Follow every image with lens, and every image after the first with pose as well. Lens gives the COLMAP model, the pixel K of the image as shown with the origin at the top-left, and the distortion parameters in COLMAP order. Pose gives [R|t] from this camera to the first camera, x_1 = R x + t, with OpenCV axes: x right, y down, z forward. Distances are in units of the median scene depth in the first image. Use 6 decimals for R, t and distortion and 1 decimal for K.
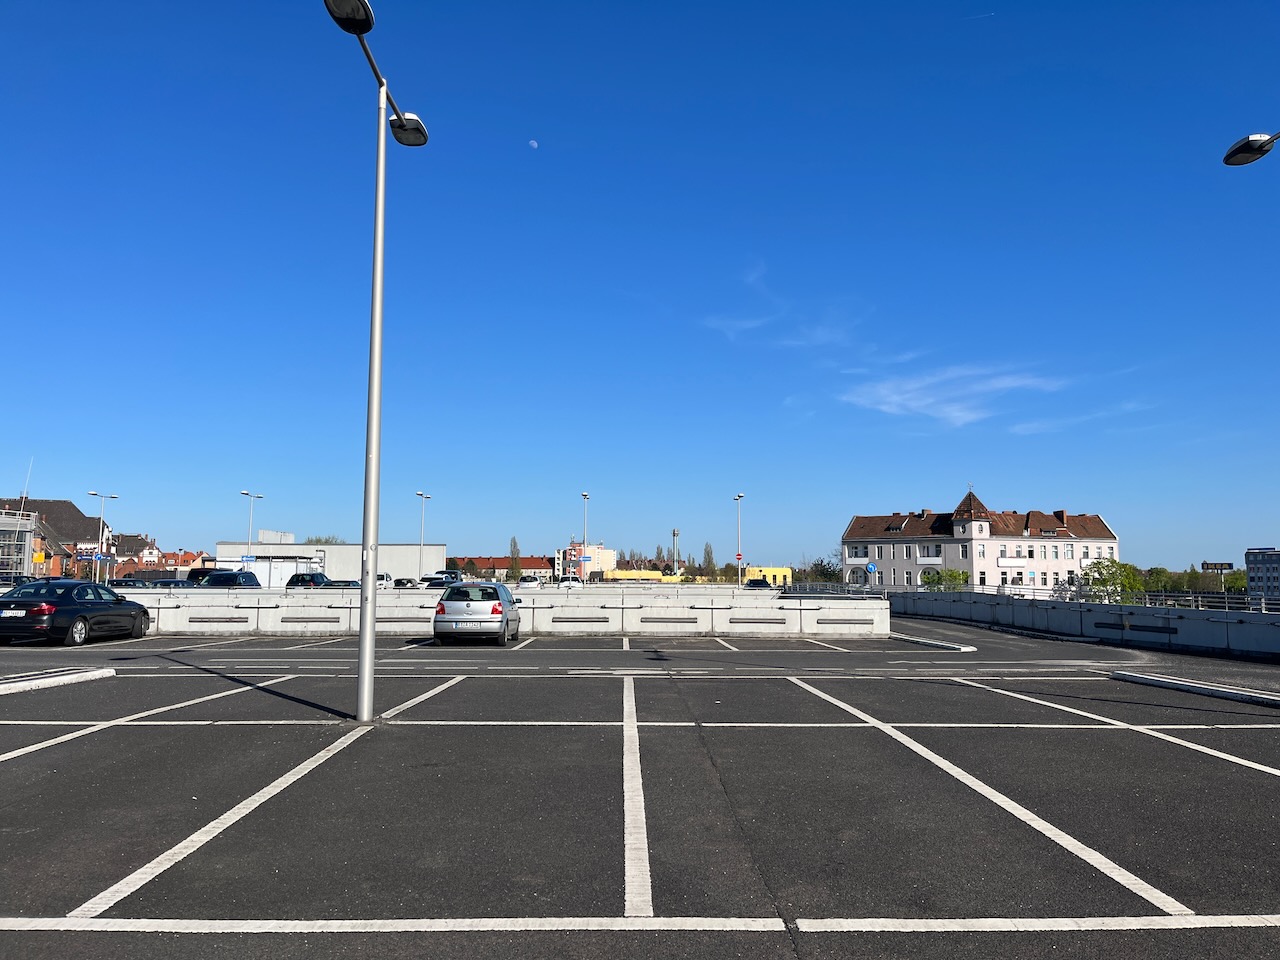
lens RADIAL K [[974.1, 0, 646.8], [0, 974.1, 486.6], [0, 0, 1]] dist [0.076129, -0.092423]
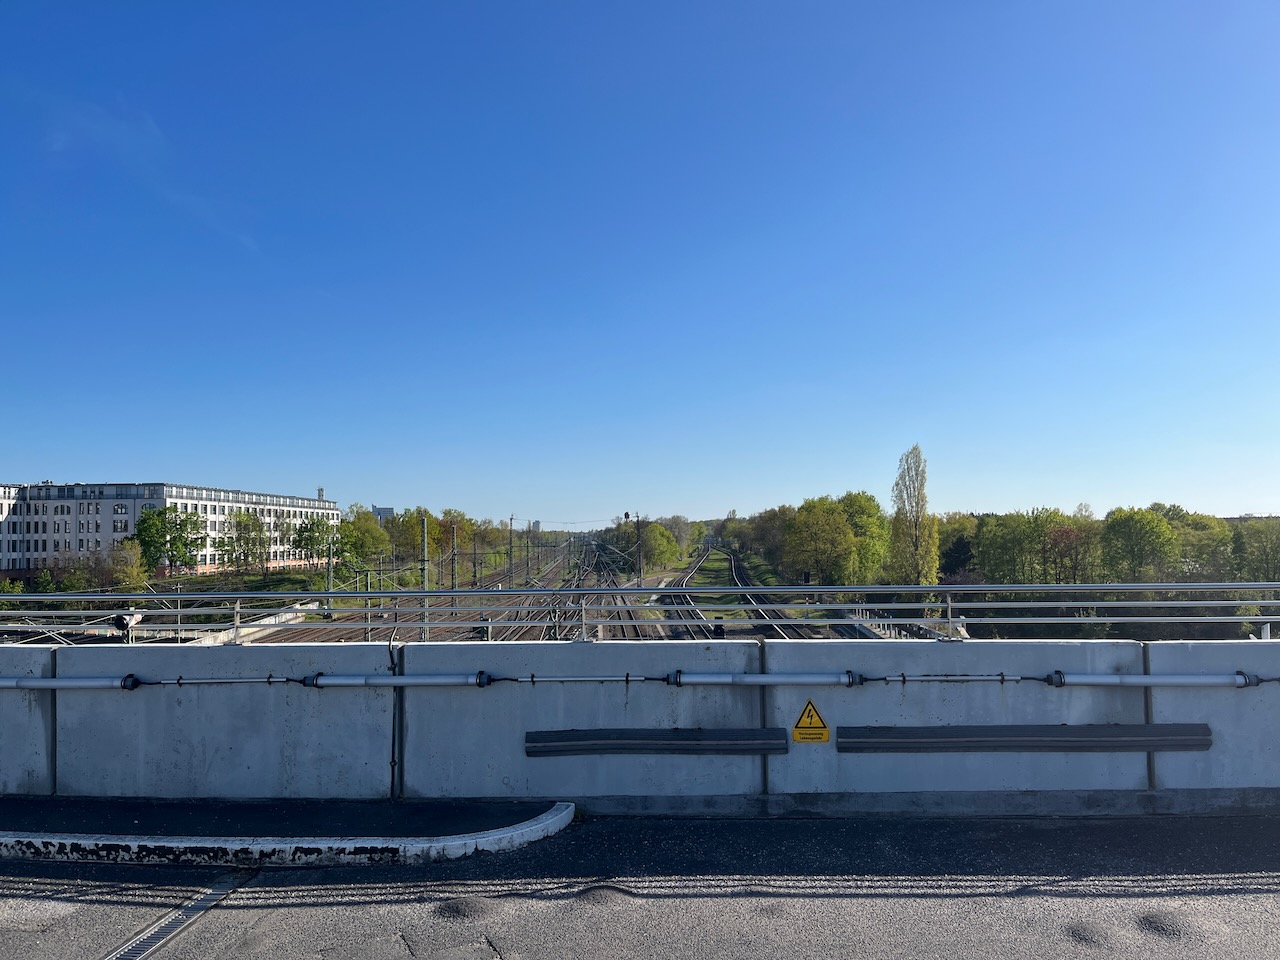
lens RADIAL K [[972.4, 0, 651.6], [0, 972.4, 485.1], [0, 0, 1]] dist [0.055772, -0.073798]
pose [[0.097889, 0.044761, 0.994190, 0.047986], [-0.076657, 0.996359, -0.037311, 0.017834], [-0.992241, -0.072559, 0.100964, 0.191561]]
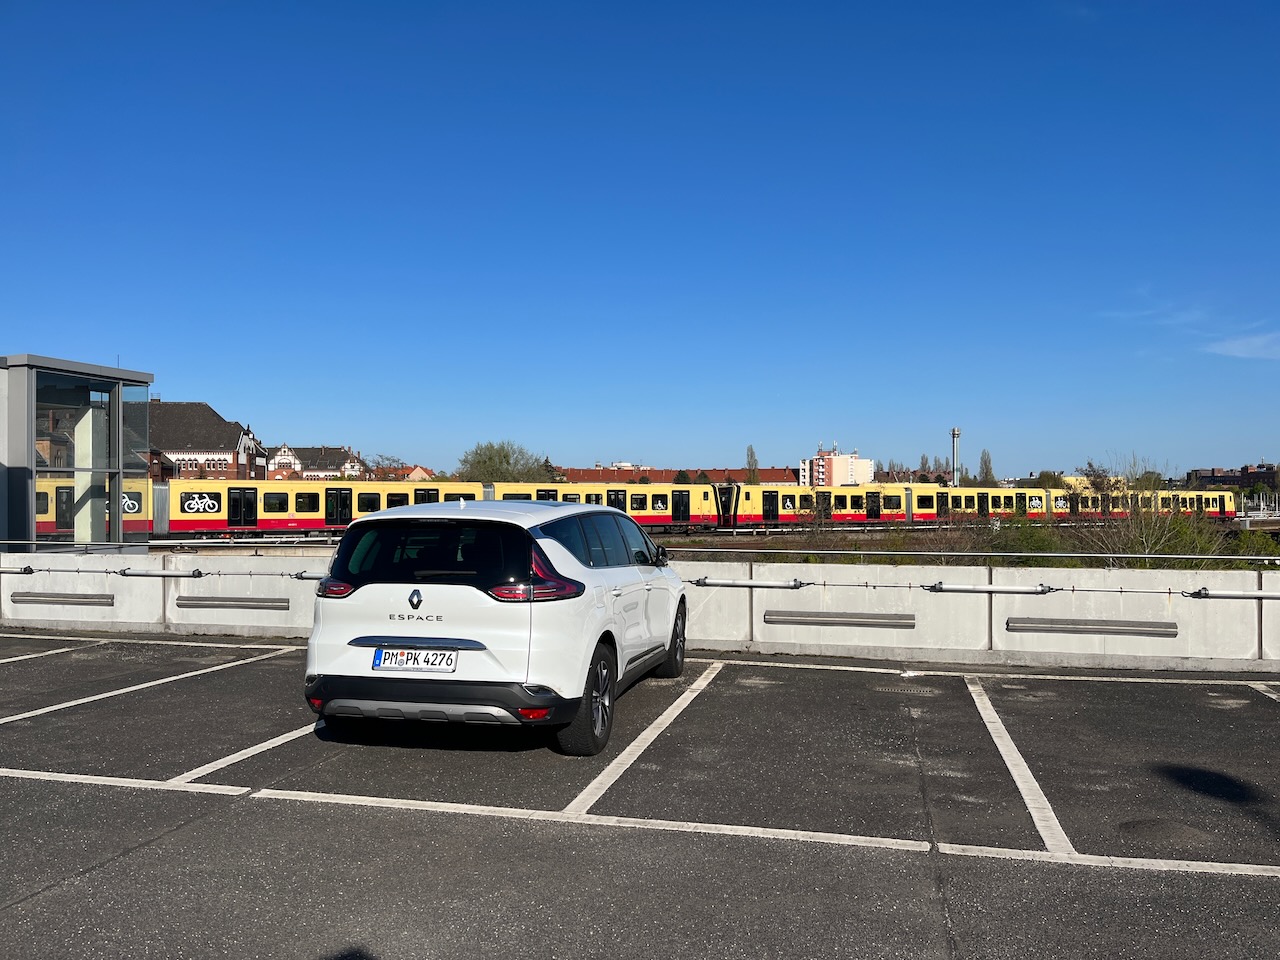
lens RADIAL K [[976.1, 0, 661.4], [0, 976.1, 485.6], [0, 0, 1]] dist [0.093915, -0.120668]
pose [[0.970734, -0.007353, -0.240046, -0.022605], [0.028113, 0.996139, 0.083171, 0.045916], [0.238507, -0.087485, 0.967192, 0.509929]]
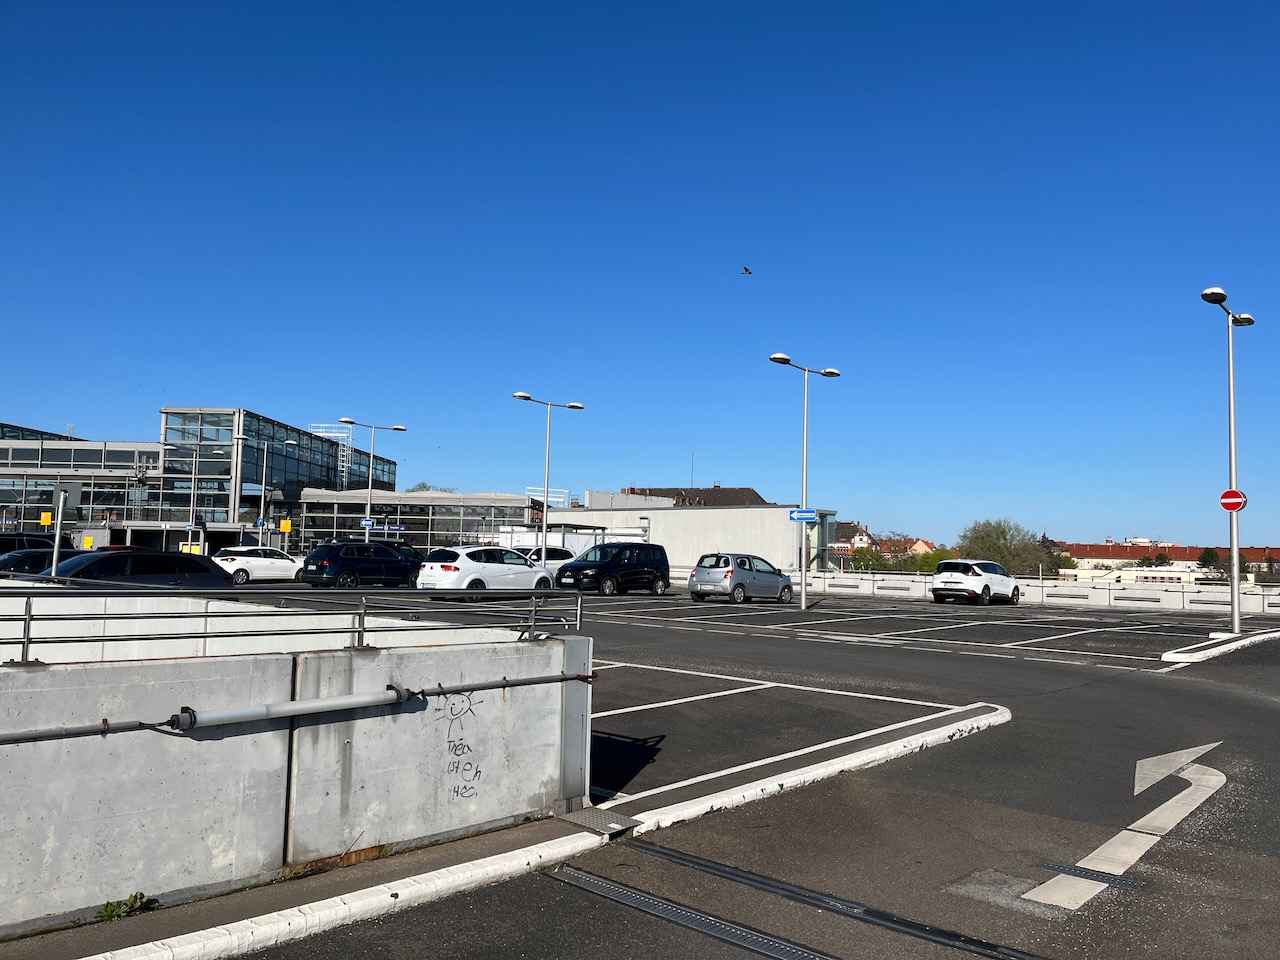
lens RADIAL K [[976.1, 0, 661.4], [0, 976.1, 485.6], [0, 0, 1]] dist [0.093915, -0.120668]
pose [[0.739320, -0.037333, -0.672318, 0.078878], [0.043192, 0.999035, -0.007978, 0.028734], [0.671967, -0.023141, 0.740219, 0.298304]]
